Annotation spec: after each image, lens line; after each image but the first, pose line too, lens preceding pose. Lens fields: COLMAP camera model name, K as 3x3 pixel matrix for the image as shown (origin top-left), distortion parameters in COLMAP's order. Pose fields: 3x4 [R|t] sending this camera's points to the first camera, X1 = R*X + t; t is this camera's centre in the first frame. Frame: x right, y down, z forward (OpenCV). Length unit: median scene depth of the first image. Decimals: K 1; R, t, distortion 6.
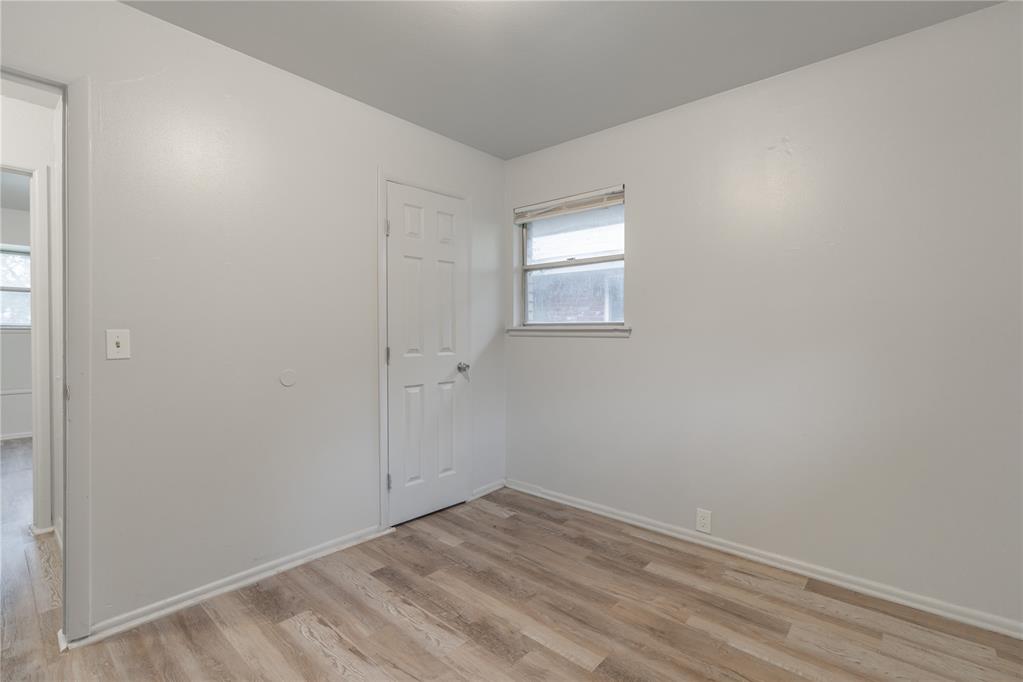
lens RADIAL K [[459.7, 0, 515.8], [0, 459.7, 337.5], [0, 0, 1]] dist [-0.009040, 0.002757]
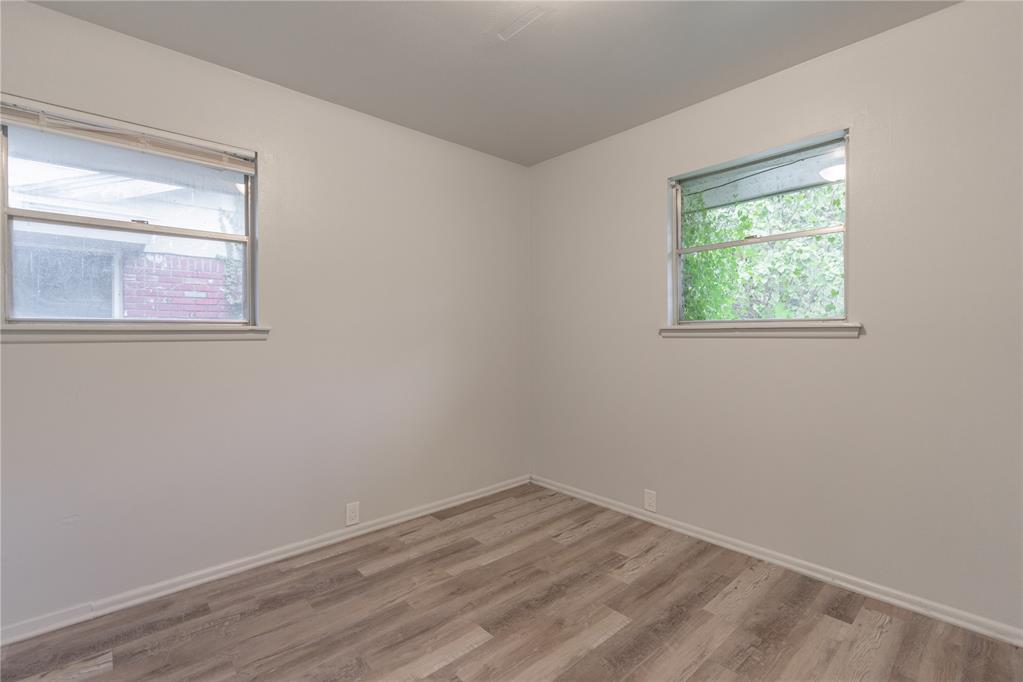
lens RADIAL K [[459.7, 0, 517.0], [0, 459.7, 336.8], [0, 0, 1]] dist [-0.009040, 0.002757]
pose [[0.118147, -0.012669, 0.992915, -0.626057], [0.017618, 0.999788, 0.010661, -0.007792], [-0.992840, 0.016234, 0.118345, 0.540658]]
